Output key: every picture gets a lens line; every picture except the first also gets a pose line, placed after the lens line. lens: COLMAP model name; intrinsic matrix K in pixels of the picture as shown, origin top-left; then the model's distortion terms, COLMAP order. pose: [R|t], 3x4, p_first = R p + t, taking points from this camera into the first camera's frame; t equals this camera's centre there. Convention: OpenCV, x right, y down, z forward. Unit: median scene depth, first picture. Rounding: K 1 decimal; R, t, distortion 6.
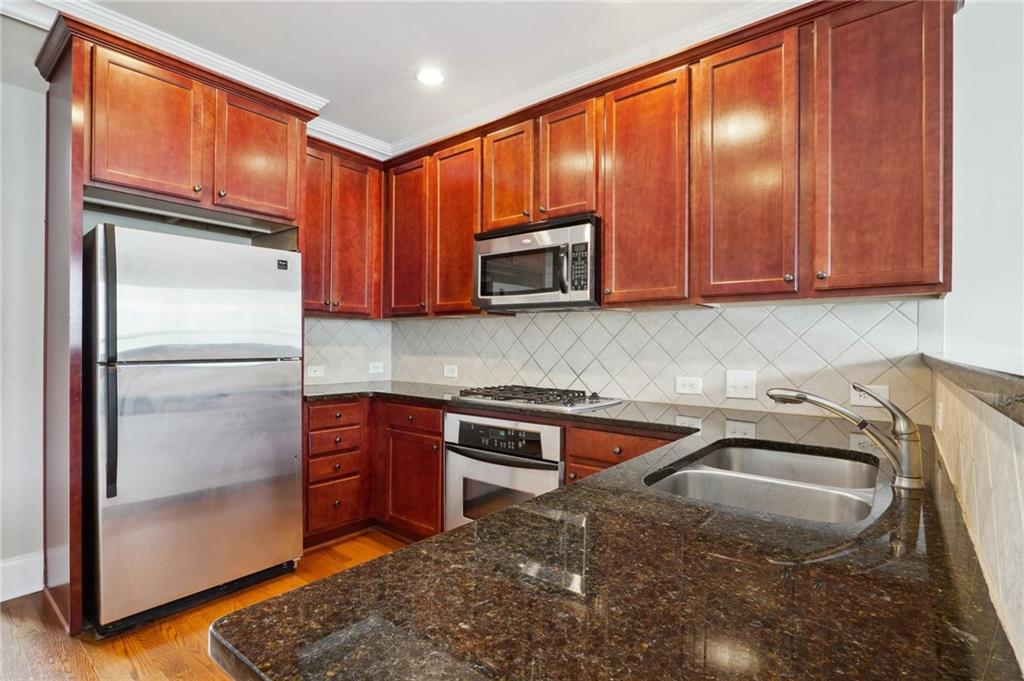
lens RADIAL K [[491.7, 0, 512.2], [0, 491.7, 350.4], [0, 0, 1]] dist [-0.010268, 0.000351]
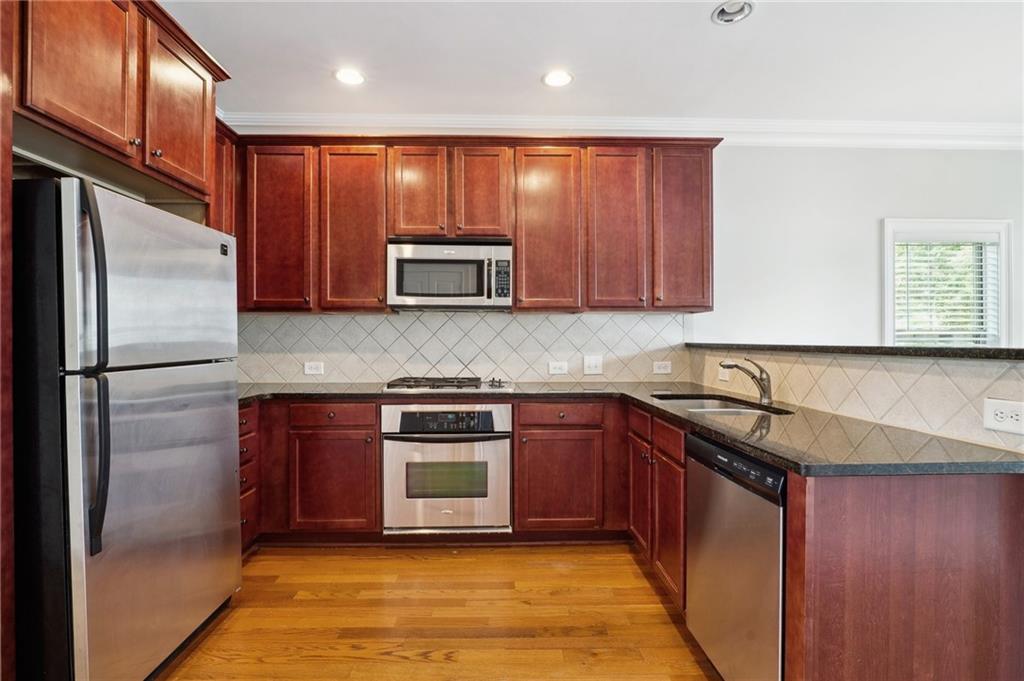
lens RADIAL K [[481.6, 0, 508.2], [0, 481.6, 346.9], [0, 0, 1]] dist [-0.012993, 0.001204]
pose [[0.761629, -0.018849, 0.647740, -0.650510], [0.014963, 0.999822, 0.011501, -0.007758], [-0.647841, 0.000932, 0.761775, 0.041263]]
